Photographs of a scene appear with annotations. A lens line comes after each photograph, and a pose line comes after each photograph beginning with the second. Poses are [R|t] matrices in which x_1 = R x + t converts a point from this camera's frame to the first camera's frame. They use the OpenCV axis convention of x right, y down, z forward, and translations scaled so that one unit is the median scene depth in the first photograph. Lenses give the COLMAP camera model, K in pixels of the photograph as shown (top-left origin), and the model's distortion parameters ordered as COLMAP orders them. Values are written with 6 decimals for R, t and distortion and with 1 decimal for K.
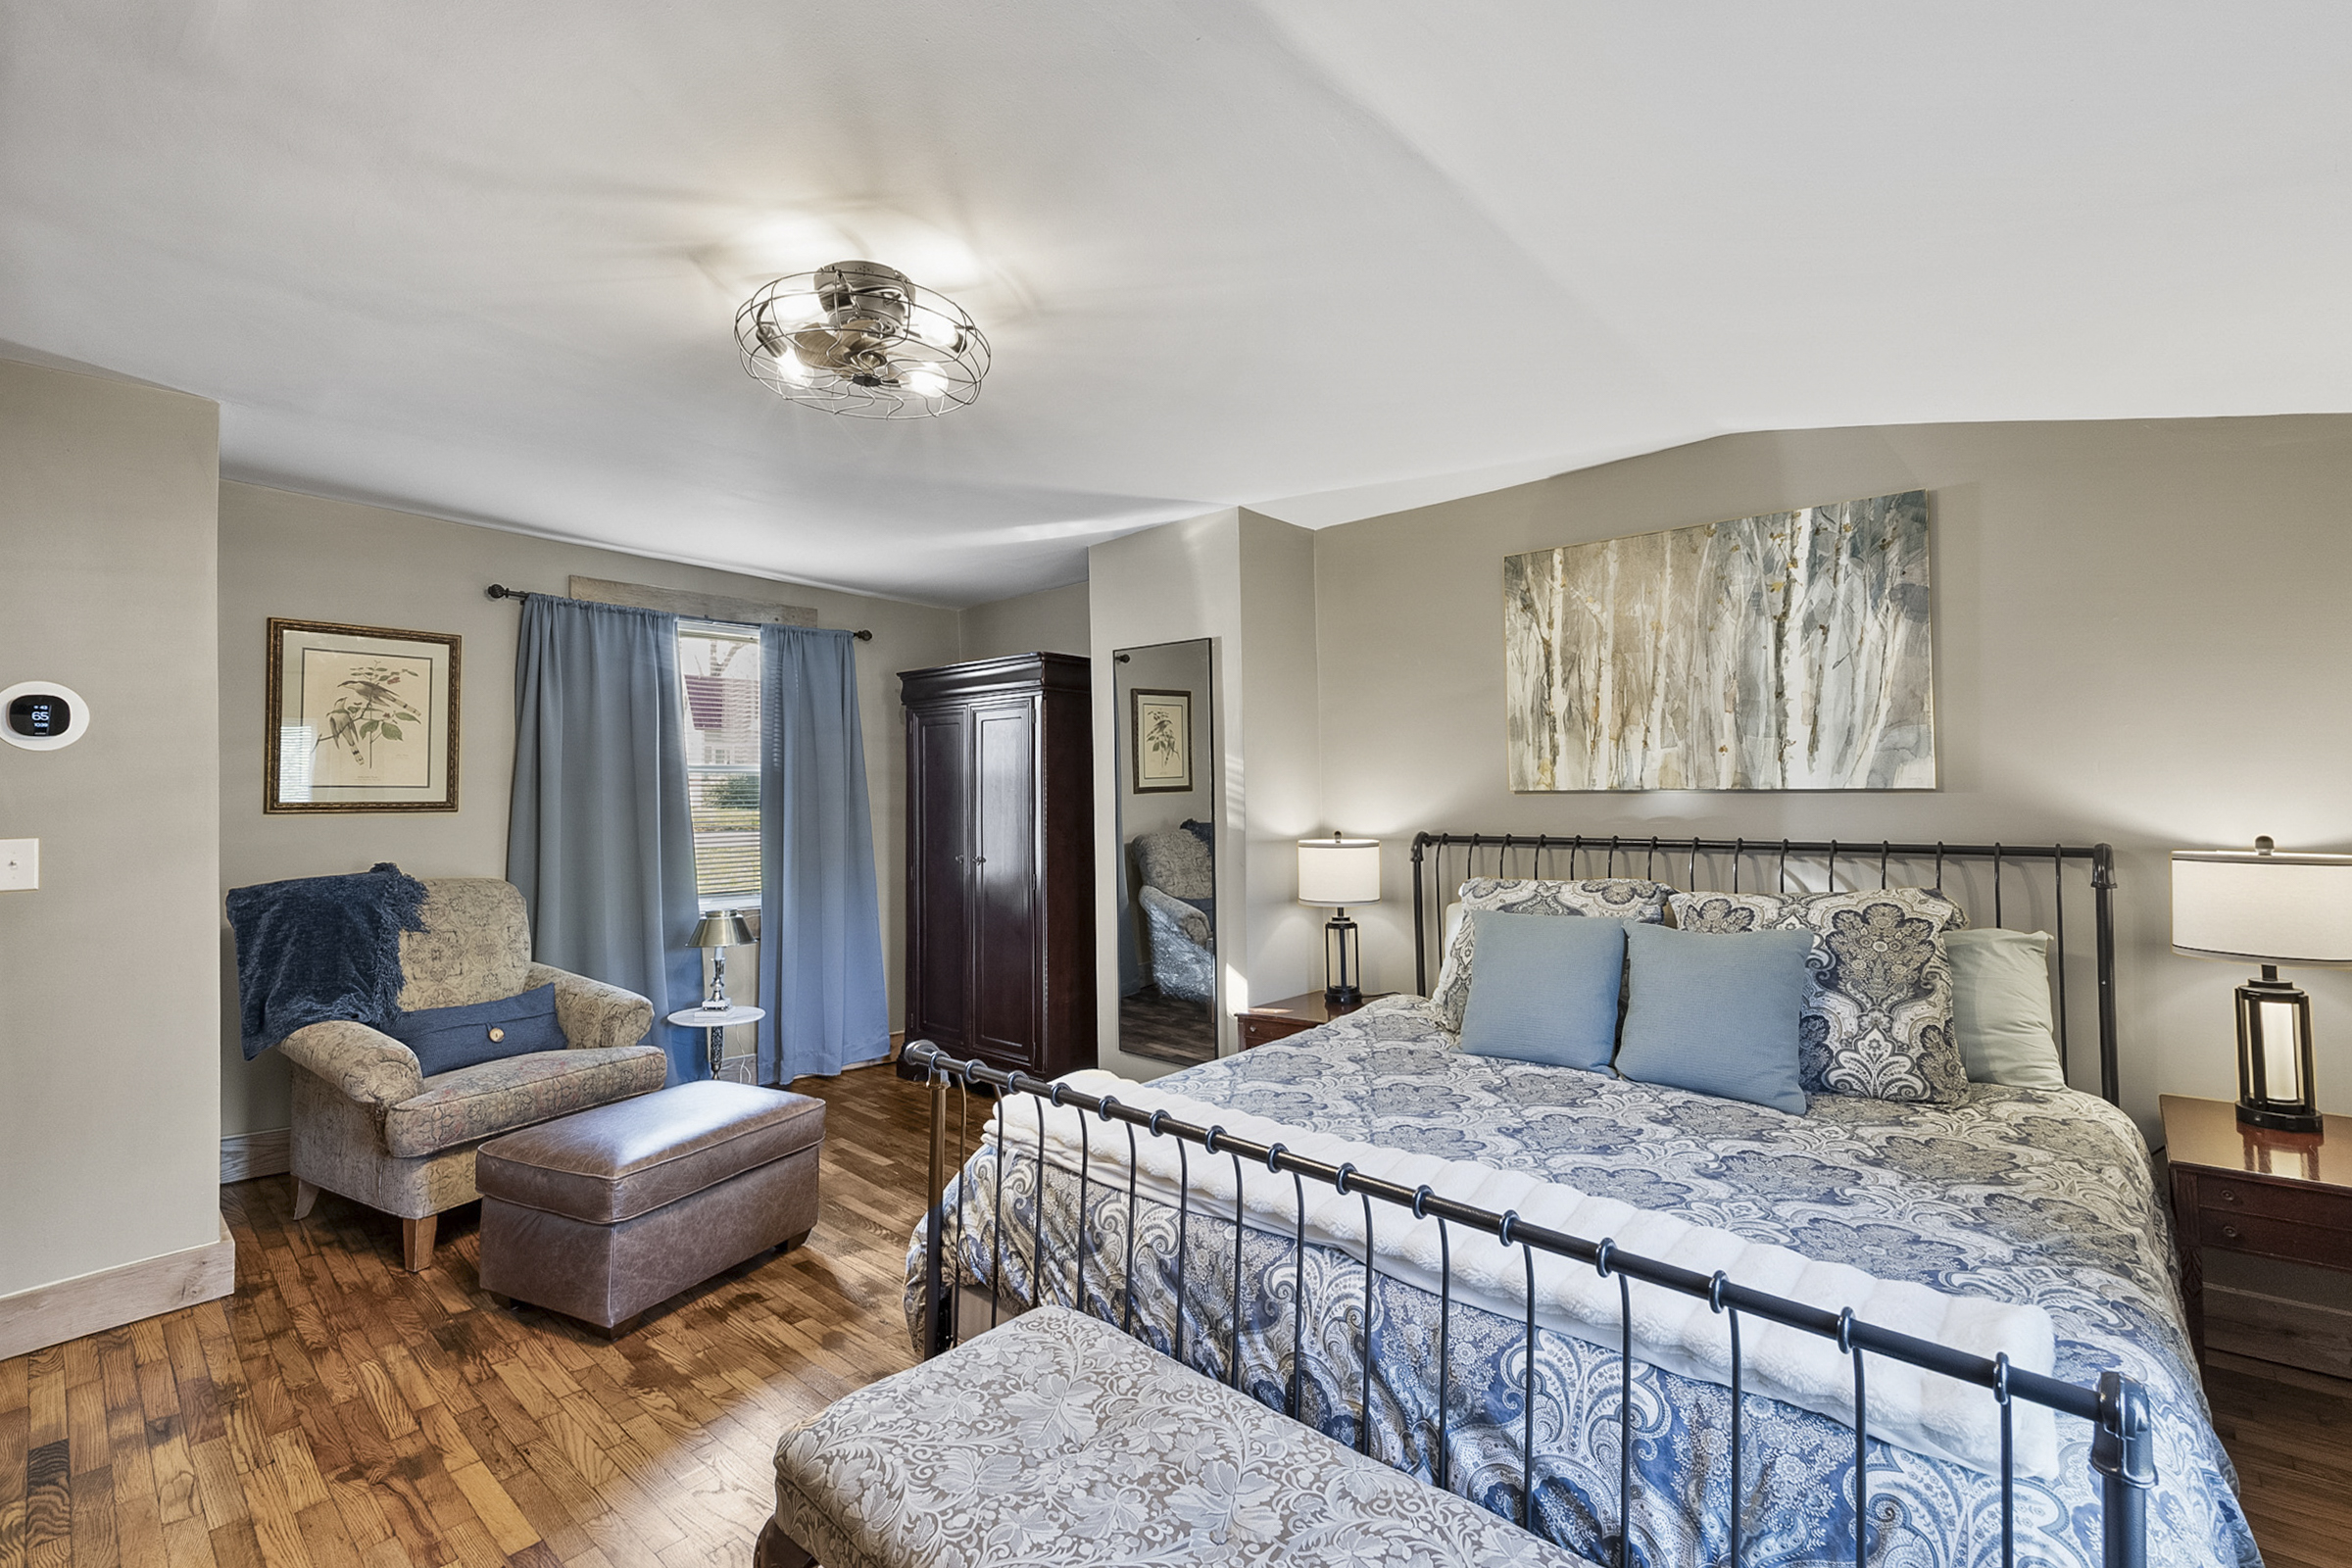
lens RADIAL K [[1061.6, 0, 1168.2], [0, 1061.6, 769.1], [0, 0, 1]] dist [-0.002809, -0.000134]
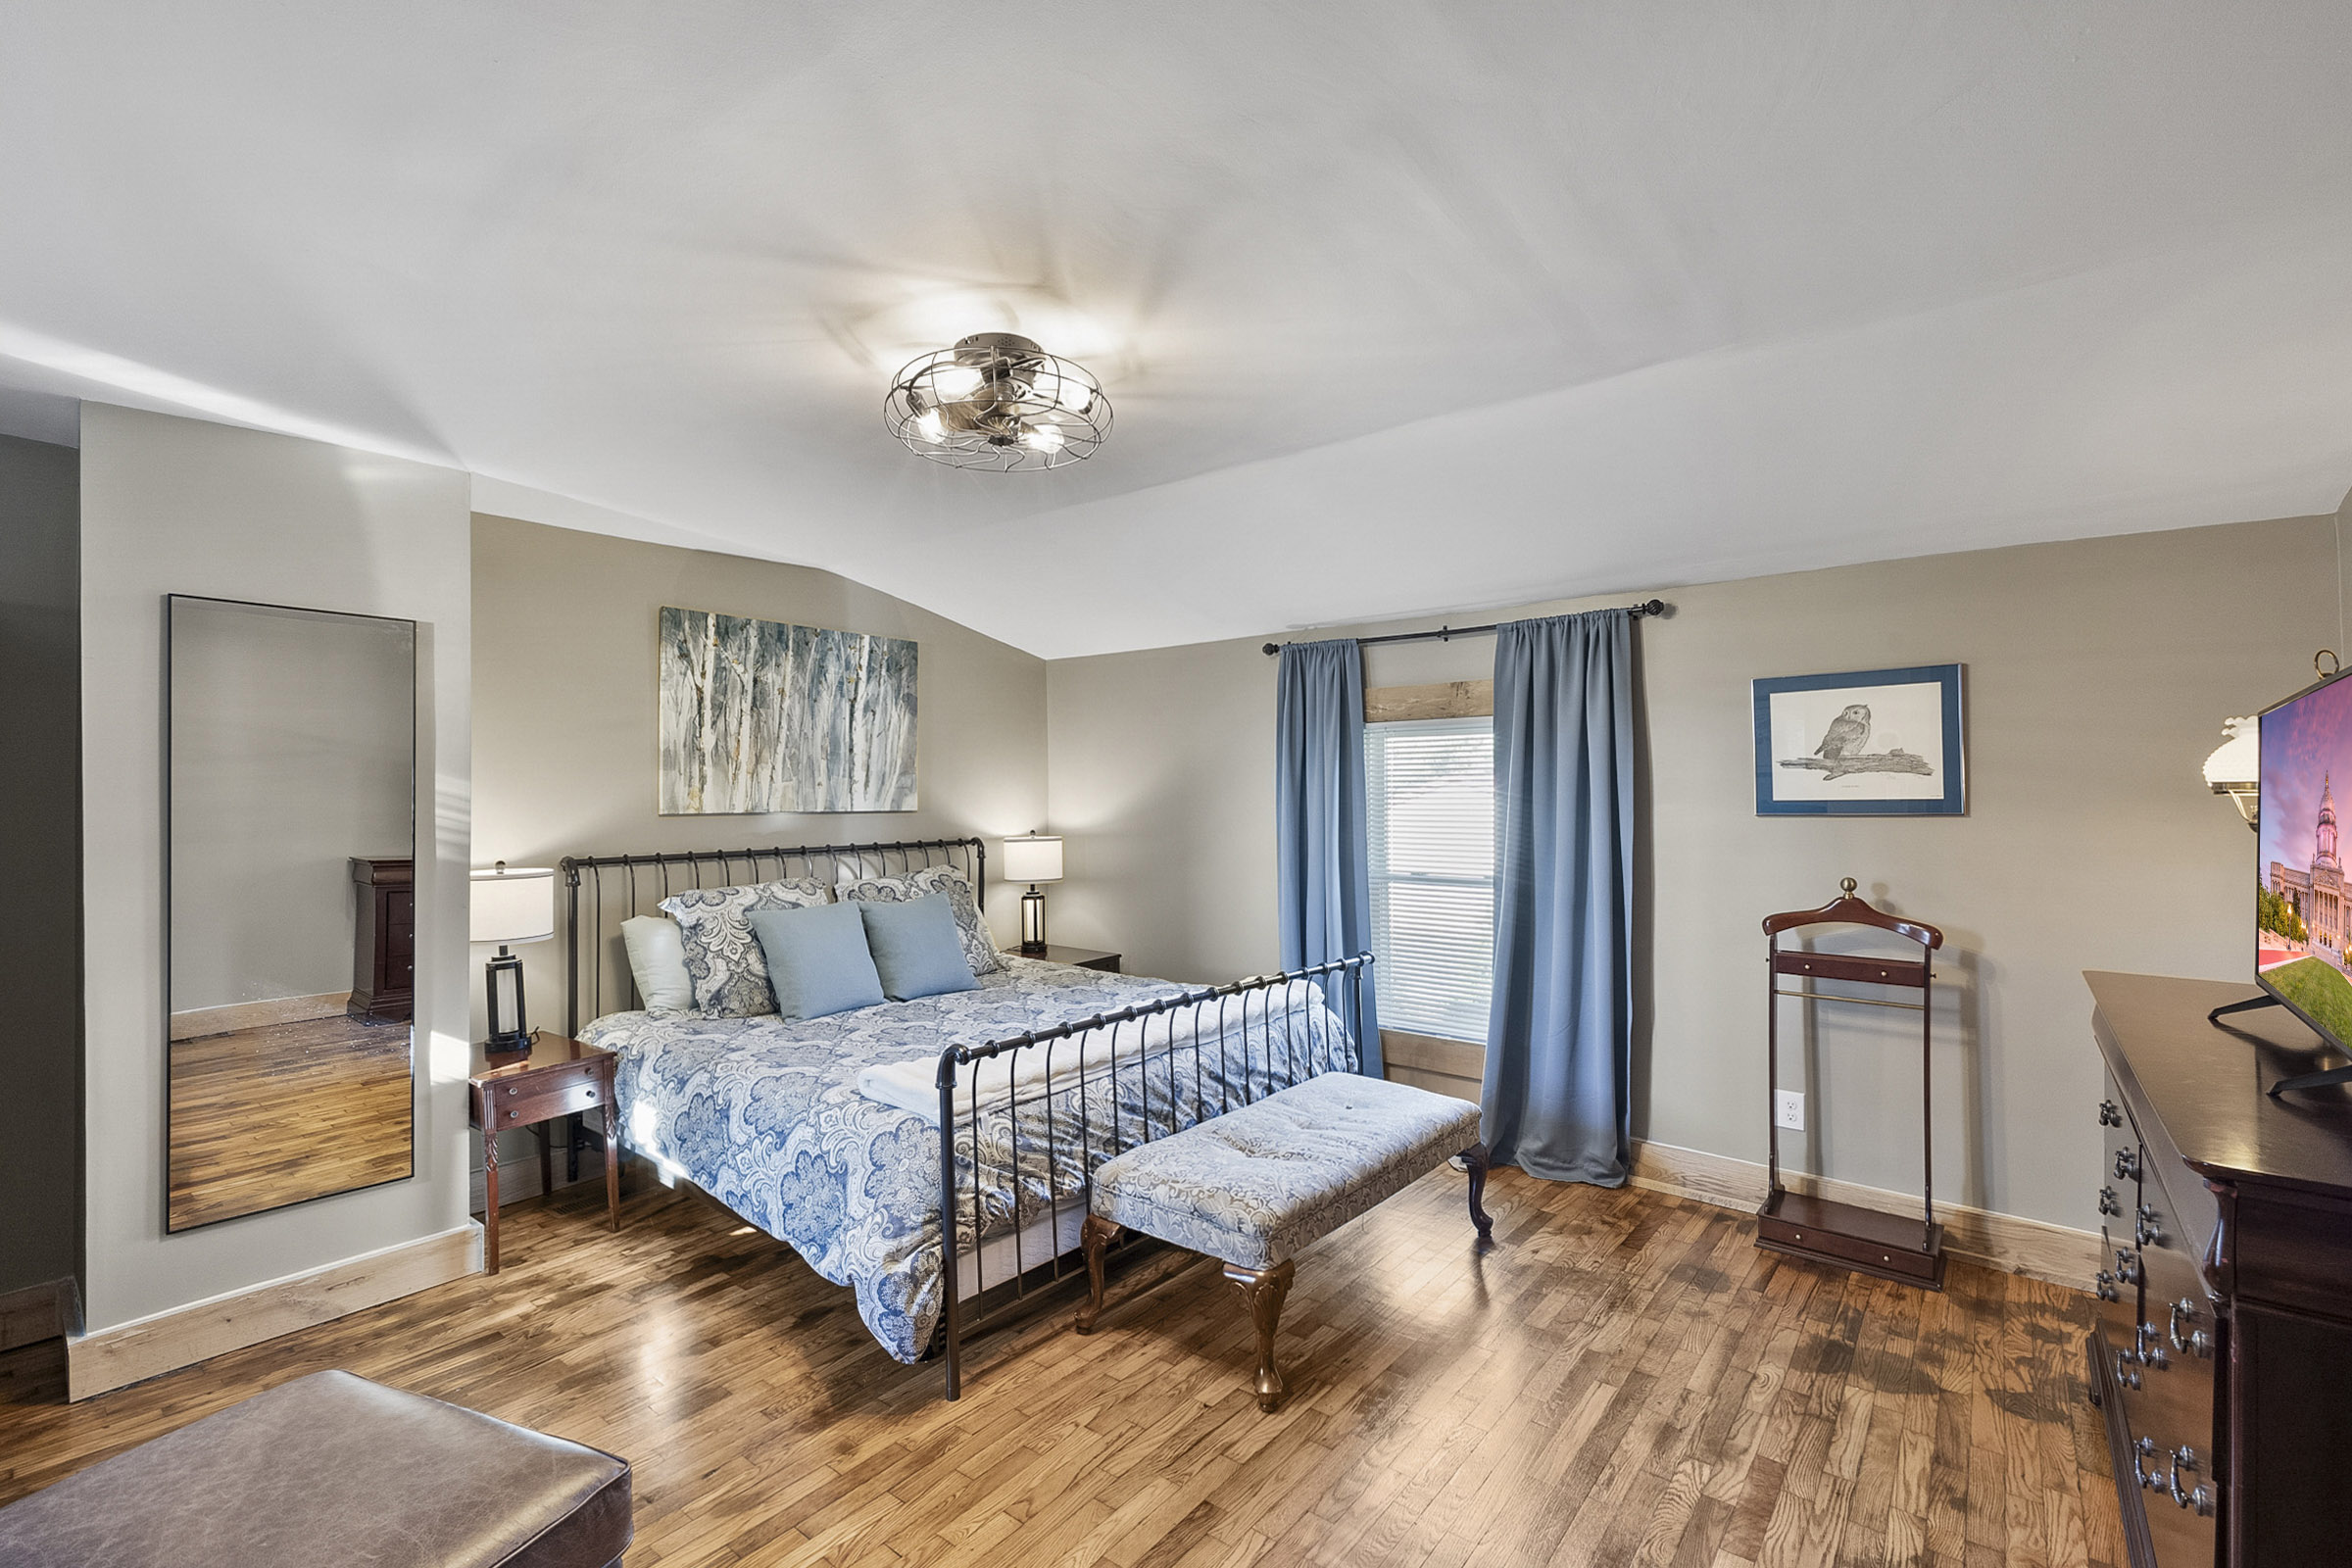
lens RADIAL K [[1022.6, 0, 1172.7], [0, 1022.6, 790.5], [0, 0, 1]] dist [-0.001509, -0.000228]
pose [[-0.055471, 0.019610, 0.998268, -0.872219], [-0.009467, 0.999752, -0.020166, 0.013140], [-0.998415, -0.010569, -0.055272, 0.570762]]
